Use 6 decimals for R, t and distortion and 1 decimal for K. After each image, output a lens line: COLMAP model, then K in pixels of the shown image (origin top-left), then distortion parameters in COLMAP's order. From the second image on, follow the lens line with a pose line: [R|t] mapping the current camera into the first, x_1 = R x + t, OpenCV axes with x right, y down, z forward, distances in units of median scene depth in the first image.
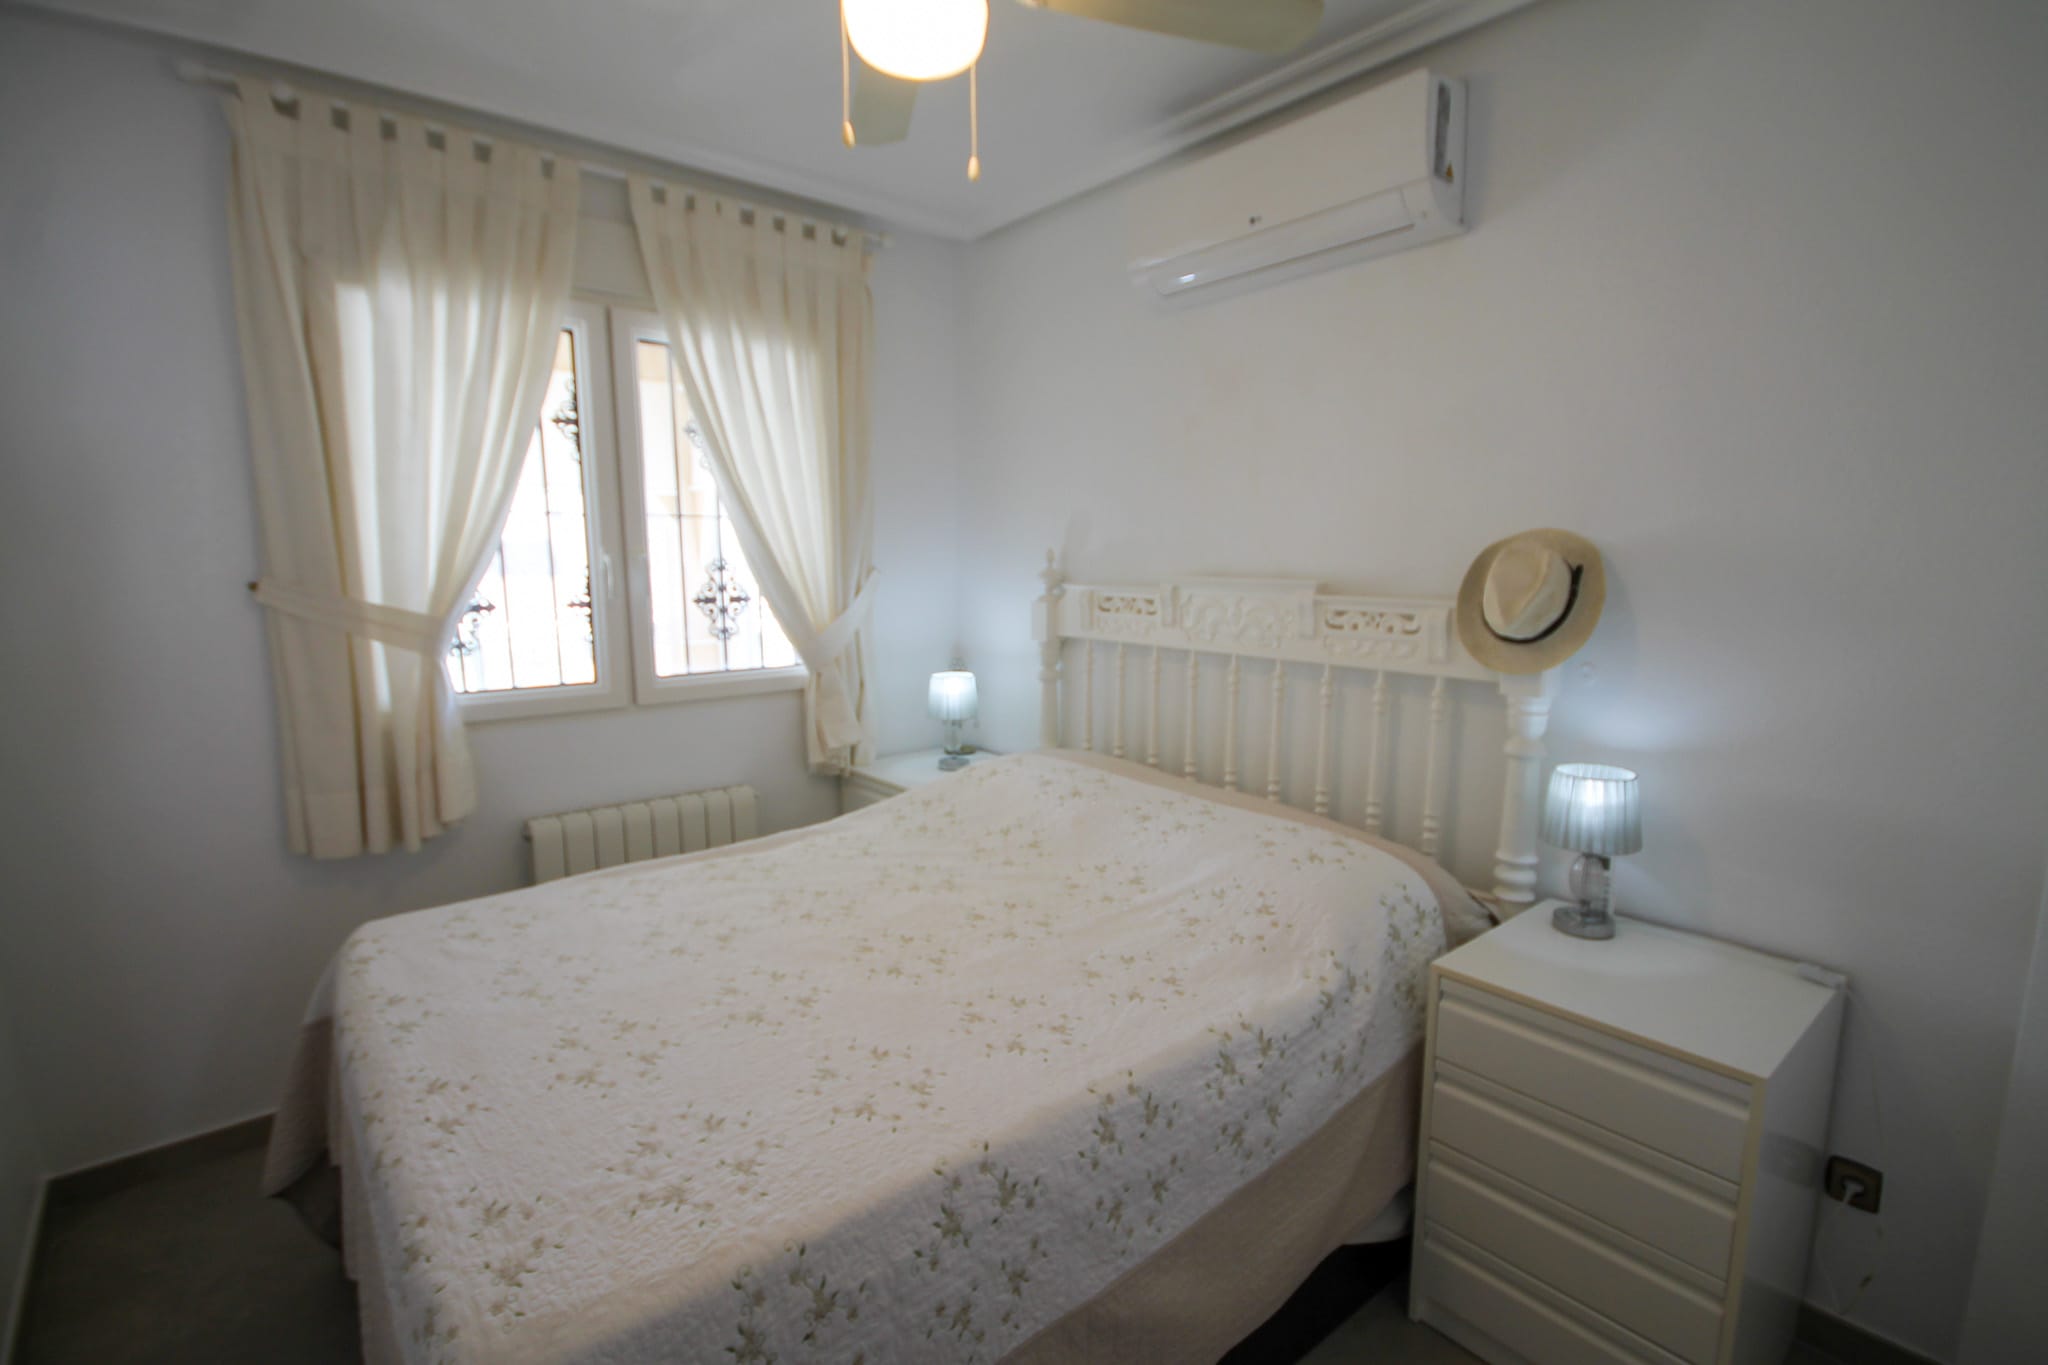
lens RADIAL K [[948.8, 0, 1022.9], [0, 948.8, 673.0], [0, 0, 1]] dist [0.002358, -0.001533]
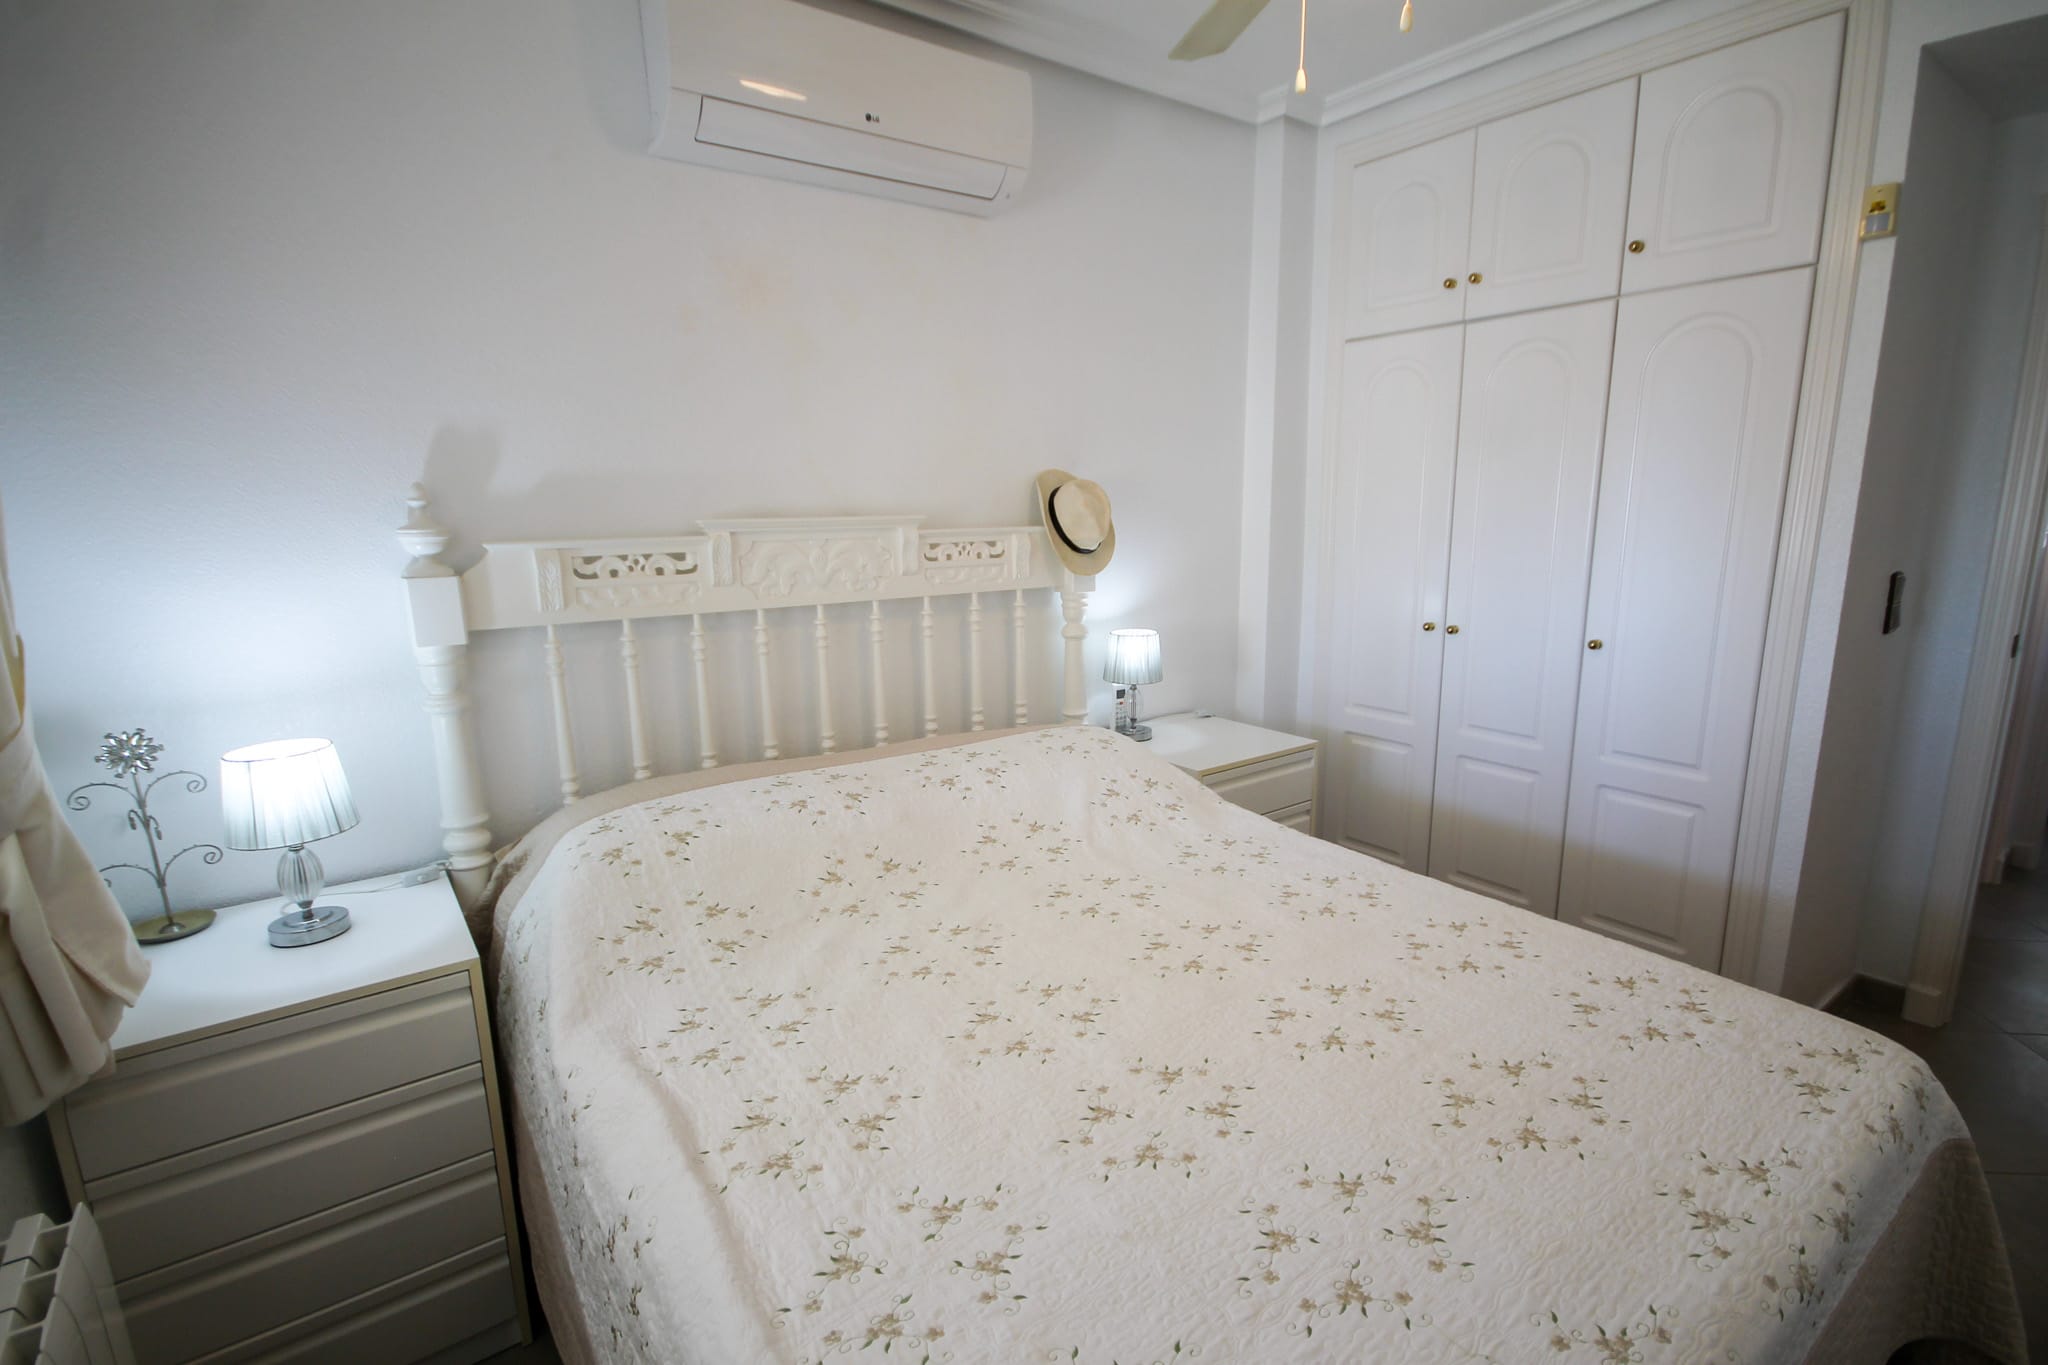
lens RADIAL K [[948.8, 0, 1035.5], [0, 948.8, 696.6], [0, 0, 1]] dist [0.002358, -0.001533]
pose [[0.056565, -0.214090, 0.975175, -0.751703], [0.130312, 0.969966, 0.205388, -0.104501], [-0.989858, 0.115459, 0.082765, 0.828547]]
